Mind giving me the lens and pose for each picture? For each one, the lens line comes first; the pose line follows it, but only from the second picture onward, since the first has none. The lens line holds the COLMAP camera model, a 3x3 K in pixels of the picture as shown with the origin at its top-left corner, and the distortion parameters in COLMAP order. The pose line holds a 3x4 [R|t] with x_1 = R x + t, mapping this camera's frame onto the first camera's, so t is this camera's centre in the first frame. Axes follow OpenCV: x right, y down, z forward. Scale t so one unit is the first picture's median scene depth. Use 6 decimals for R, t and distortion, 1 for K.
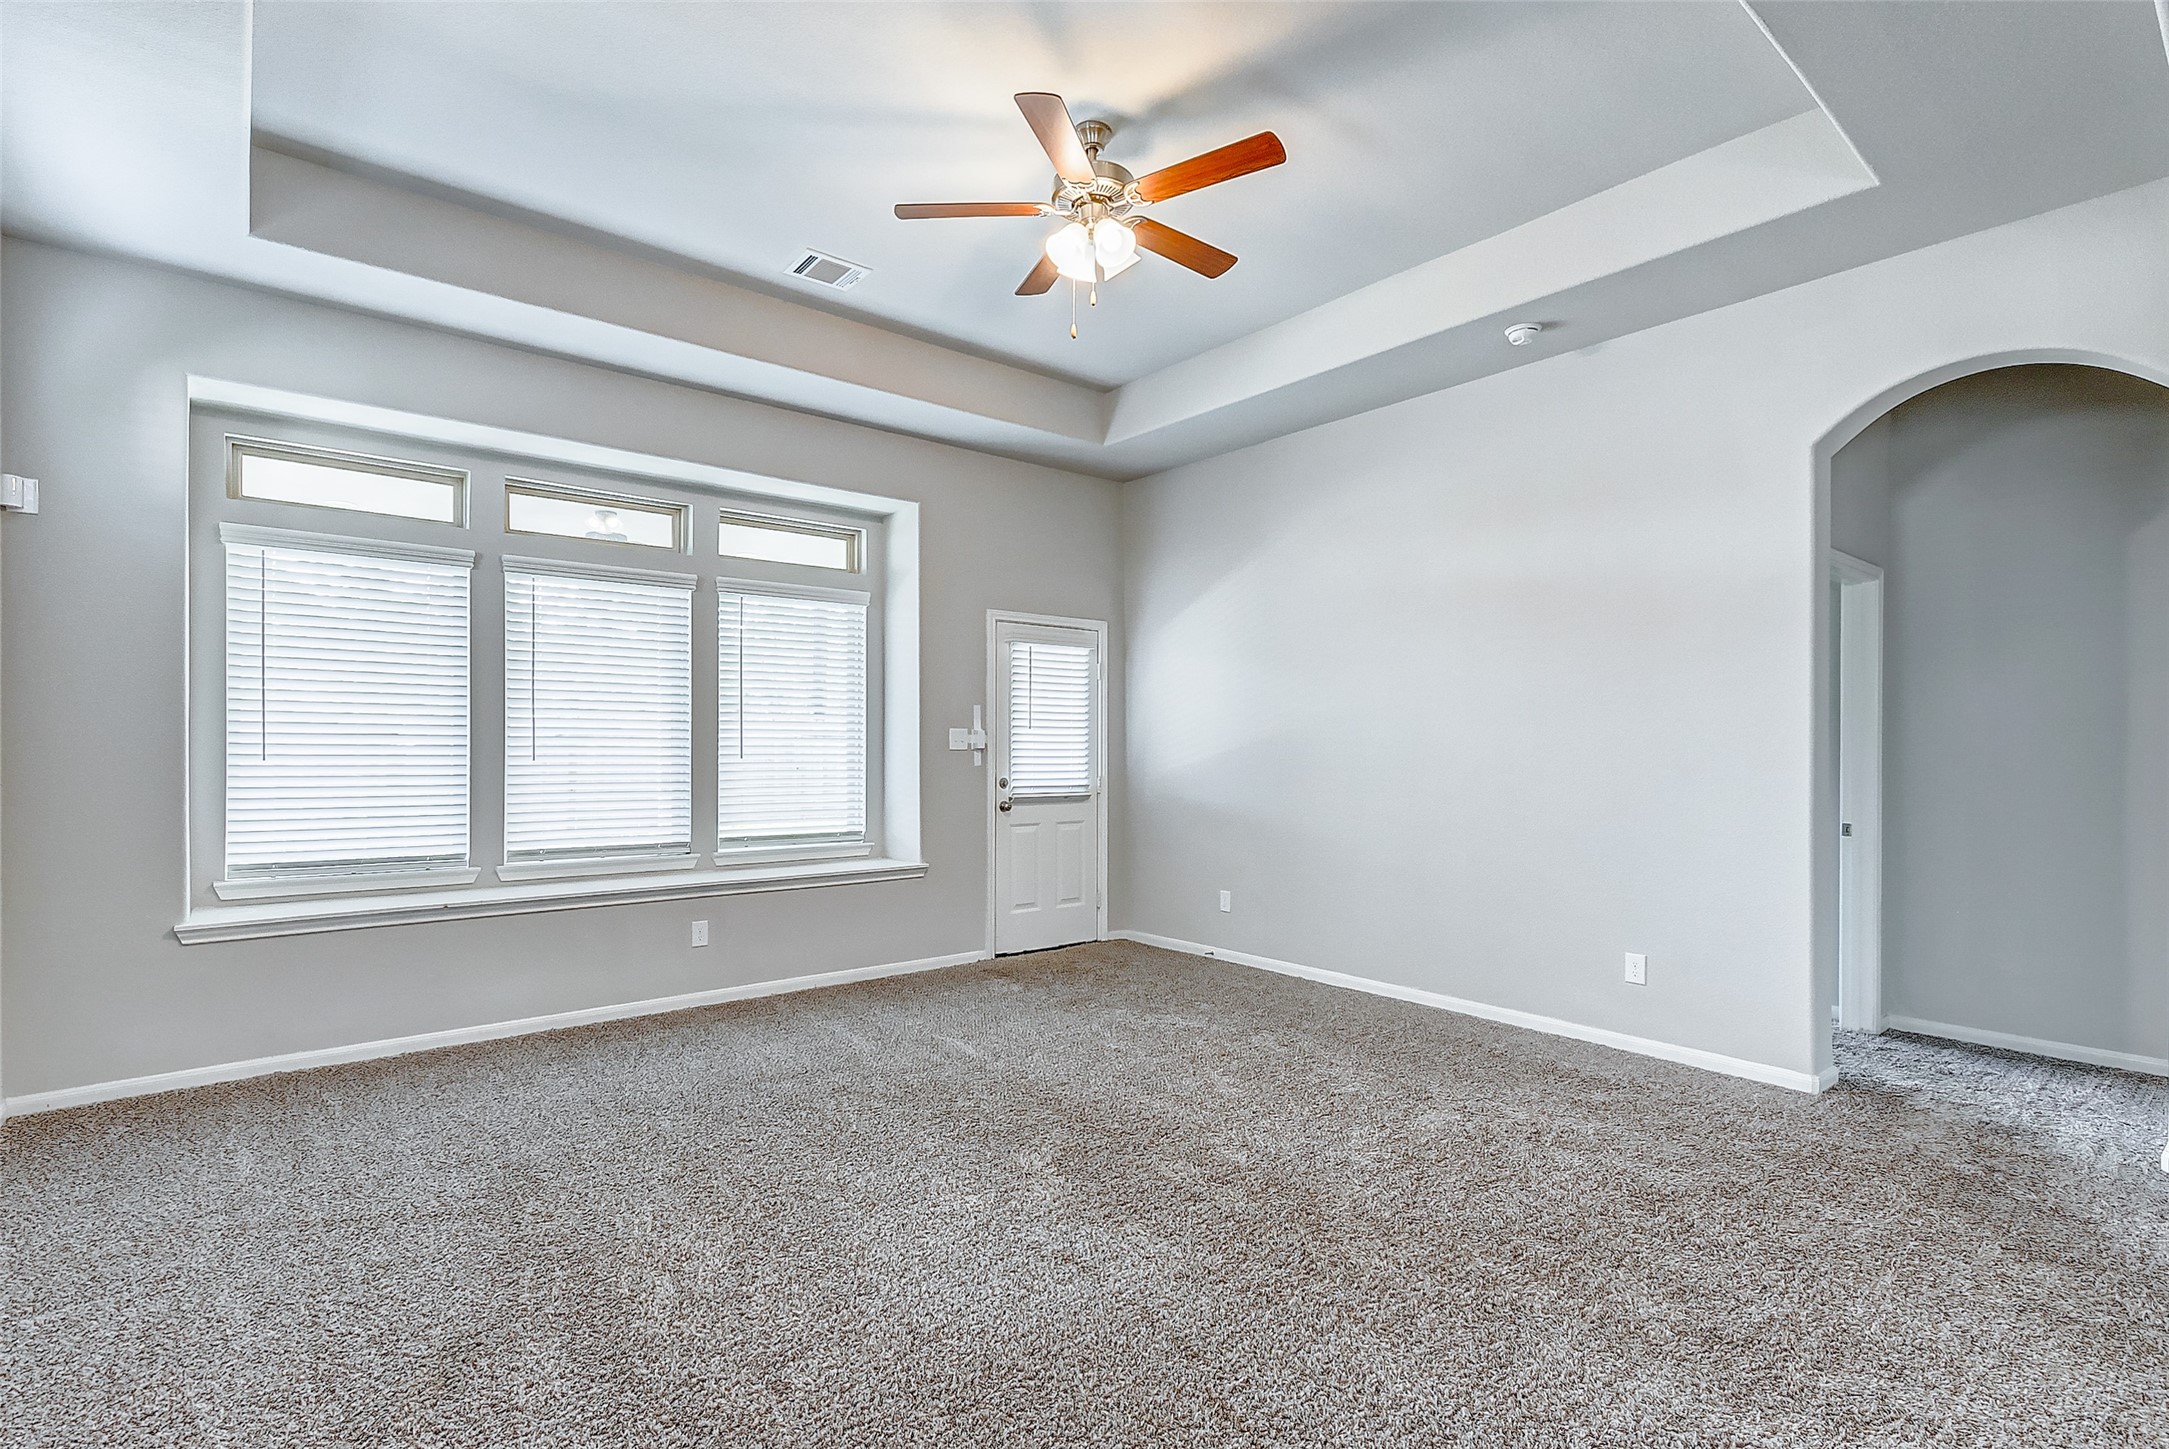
lens RADIAL K [[1019.5, 0, 1058.9], [0, 1019.5, 750.1], [0, 0, 1]] dist [0.003654, -0.000432]
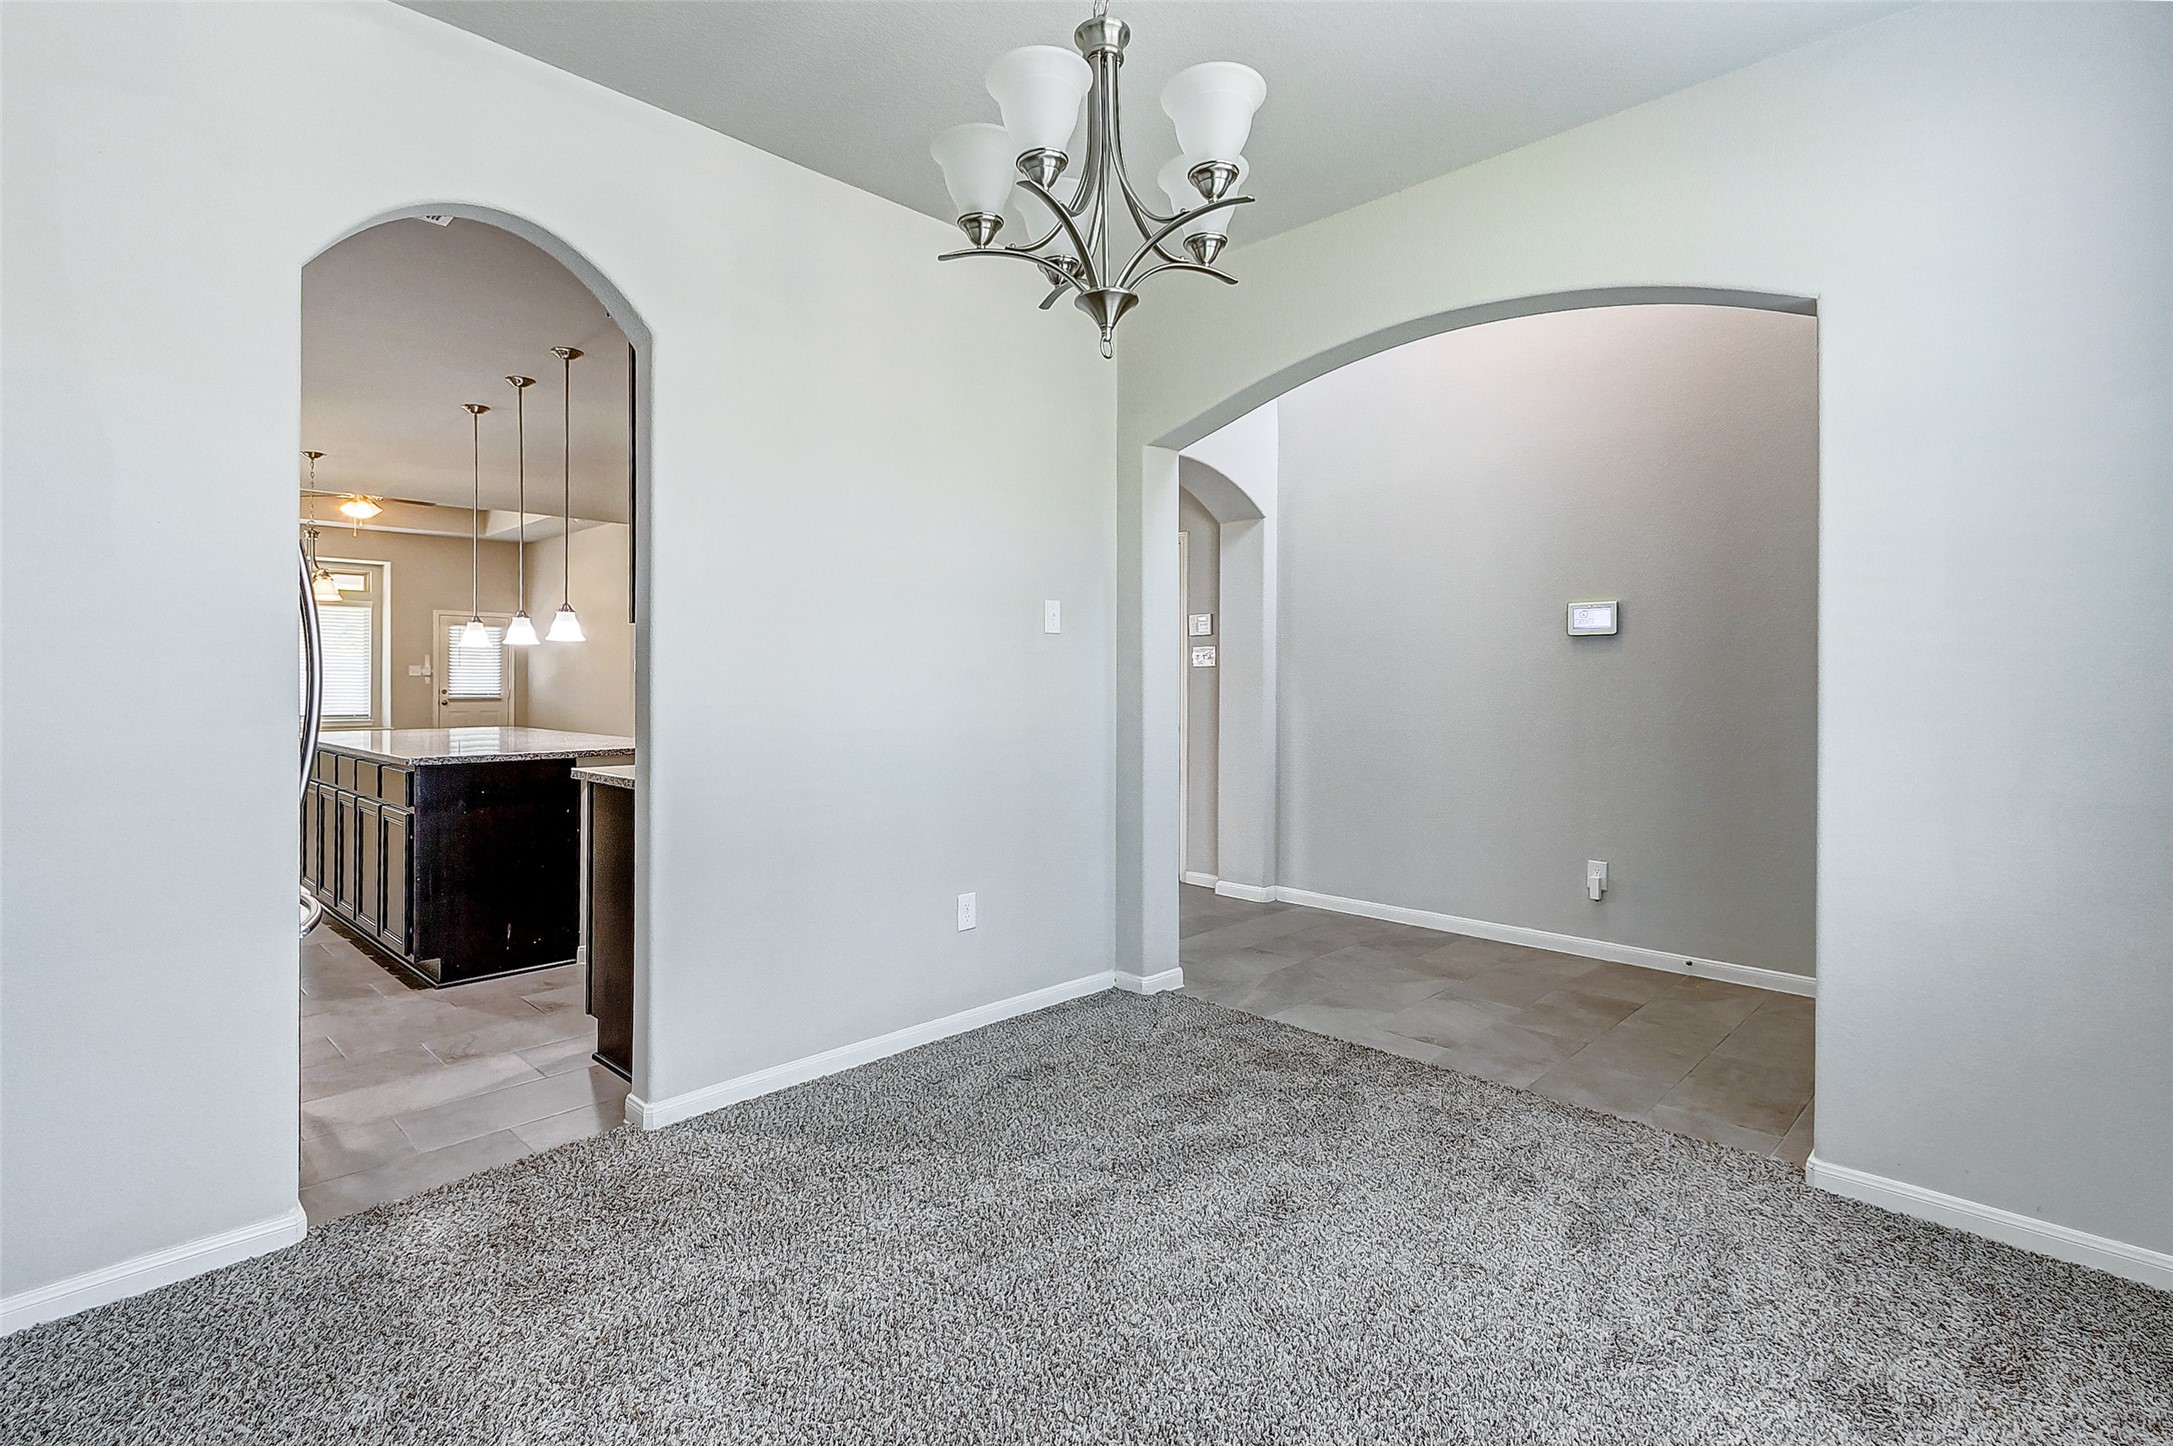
lens RADIAL K [[1002.9, 0, 1060.3], [0, 1002.9, 682.2], [0, 0, 1]] dist [0.002421, 0.000469]
pose [[0.993185, 0.000654, 0.116547, 1.016324], [-0.000141, 0.999990, -0.004409, 0.022387], [-0.116548, 0.004362, 0.993175, -1.274769]]
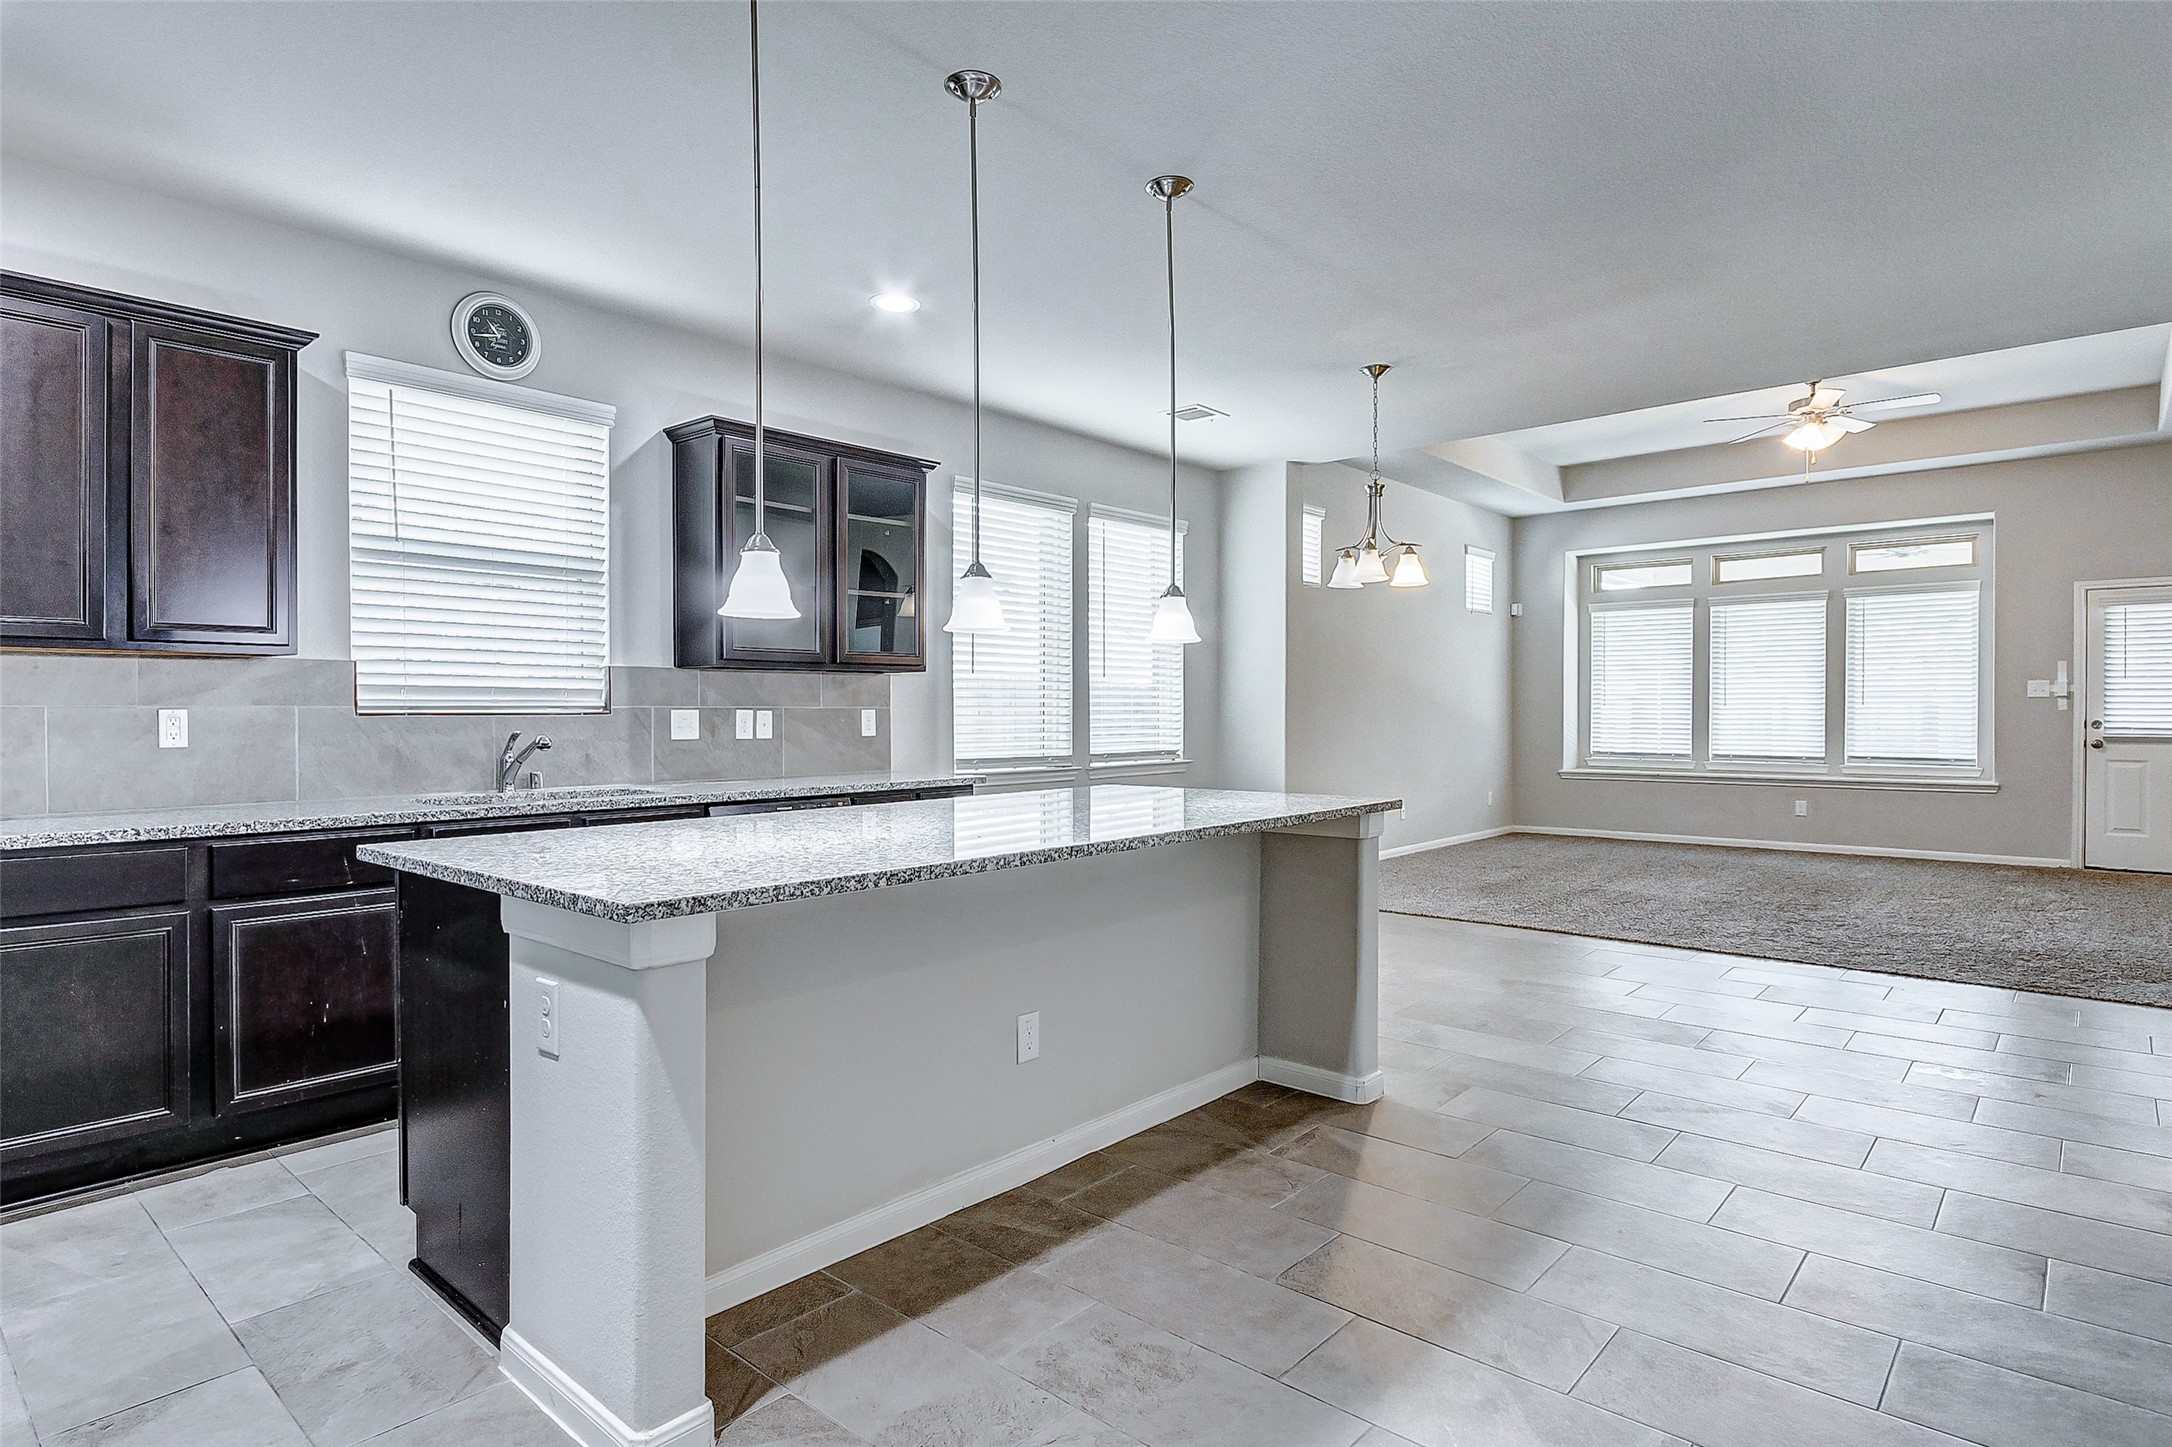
lens RADIAL K [[1159.4, 0, 1086.0], [0, 1159.4, 723.5], [0, 0, 1]] dist [0.000924, -0.001393]
pose [[0.169408, 0.008072, -0.985513, 1.134347], [0.001026, 0.999964, 0.008366, 0.019289], [0.985545, -0.002428, 0.169394, -0.418223]]
